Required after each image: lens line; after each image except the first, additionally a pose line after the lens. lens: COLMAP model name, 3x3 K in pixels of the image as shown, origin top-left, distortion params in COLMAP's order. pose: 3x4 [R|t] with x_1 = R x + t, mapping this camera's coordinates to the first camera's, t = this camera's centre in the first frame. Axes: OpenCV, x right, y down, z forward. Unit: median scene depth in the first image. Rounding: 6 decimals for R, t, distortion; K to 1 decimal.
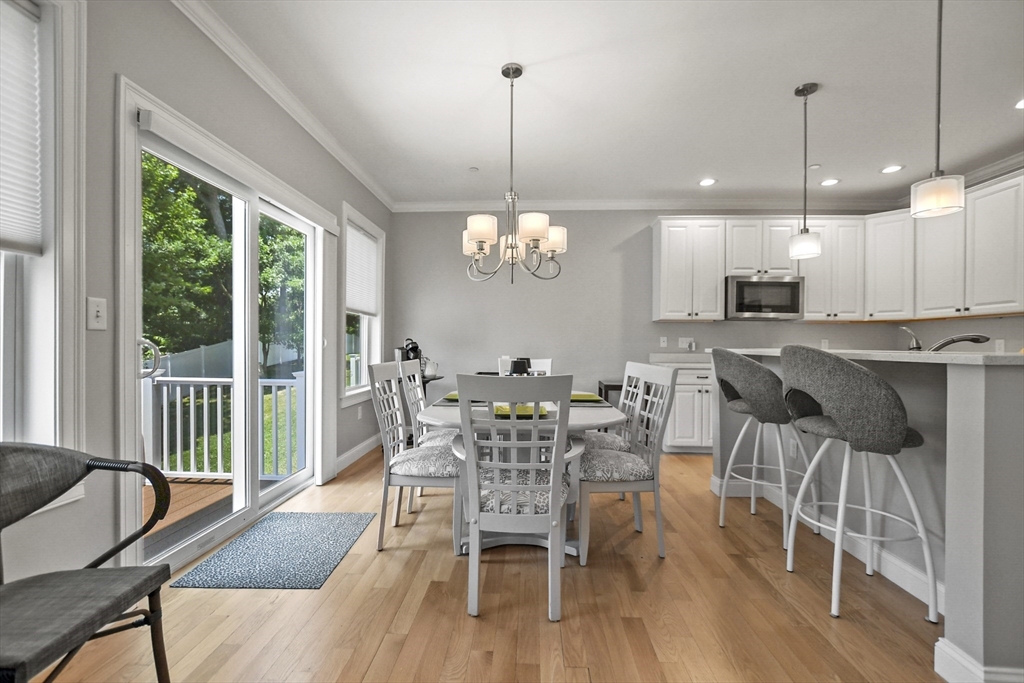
lens RADIAL K [[450.6, 0, 510.2], [0, 450.6, 349.7], [0, 0, 1]] dist [-0.010959, 0.003212]
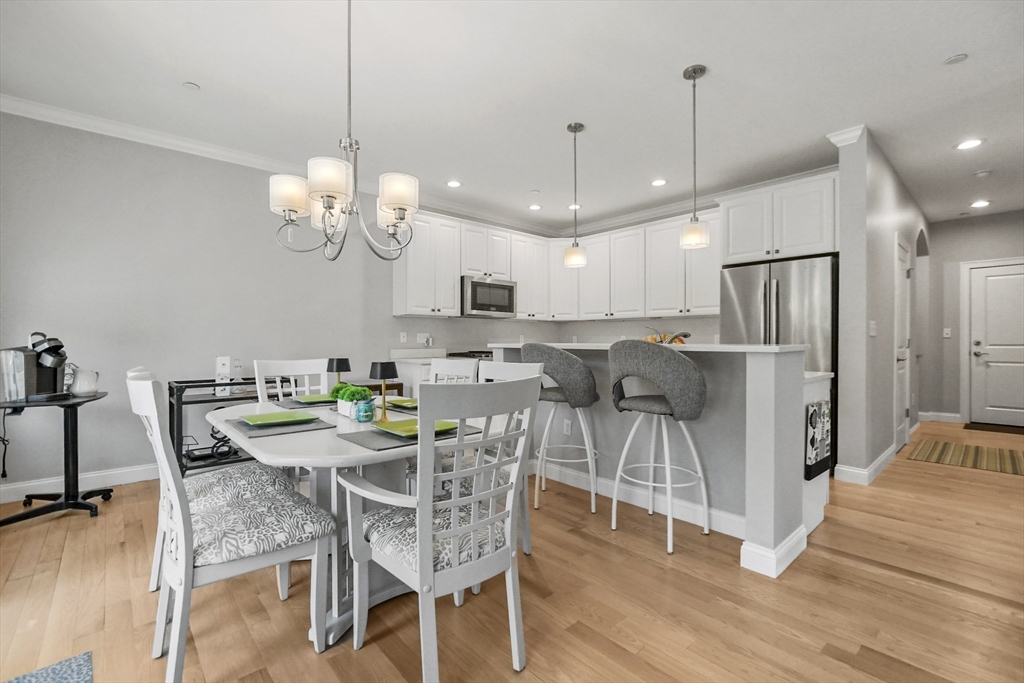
lens RADIAL K [[450.6, 0, 509.3], [0, 450.6, 343.8], [0, 0, 1]] dist [-0.010959, 0.003212]
pose [[0.717767, -0.011449, 0.696189, -0.190614], [0.013401, 0.999907, 0.002627, -0.003375], [-0.696155, 0.007444, 0.717853, 0.156768]]
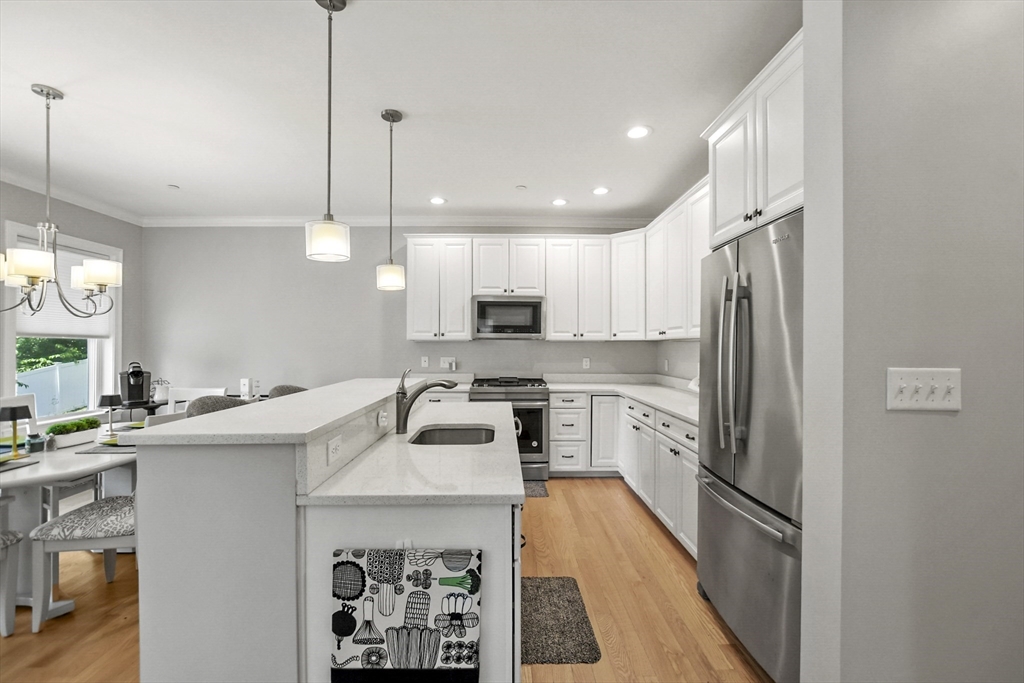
lens RADIAL K [[450.6, 0, 504.4], [0, 450.6, 346.1], [0, 0, 1]] dist [-0.010959, 0.003212]
pose [[0.998784, -0.005703, 0.048975, 0.513776], [0.006069, 0.999955, -0.007324, -0.047341], [-0.048931, 0.007613, 0.998773, 0.019244]]
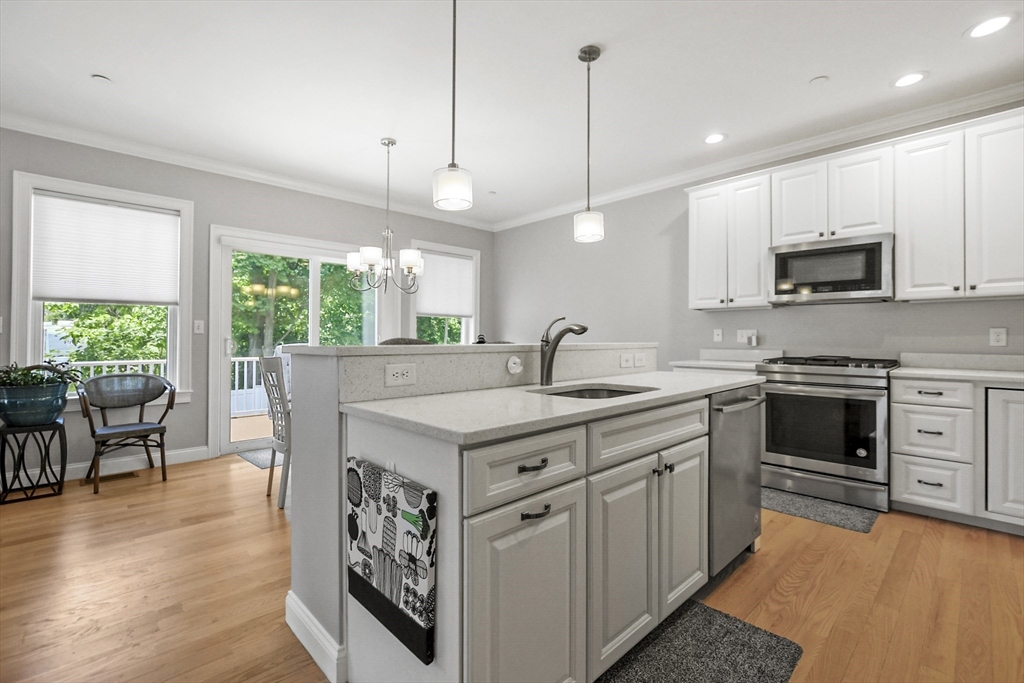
lens RADIAL K [[450.6, 0, 505.4], [0, 450.6, 333.4], [0, 0, 1]] dist [-0.010959, 0.003212]
pose [[0.717085, -0.010594, -0.696906, 0.701303], [-0.005556, 0.999766, -0.020915, -0.001703], [0.696964, 0.018869, 0.716858, 0.153603]]
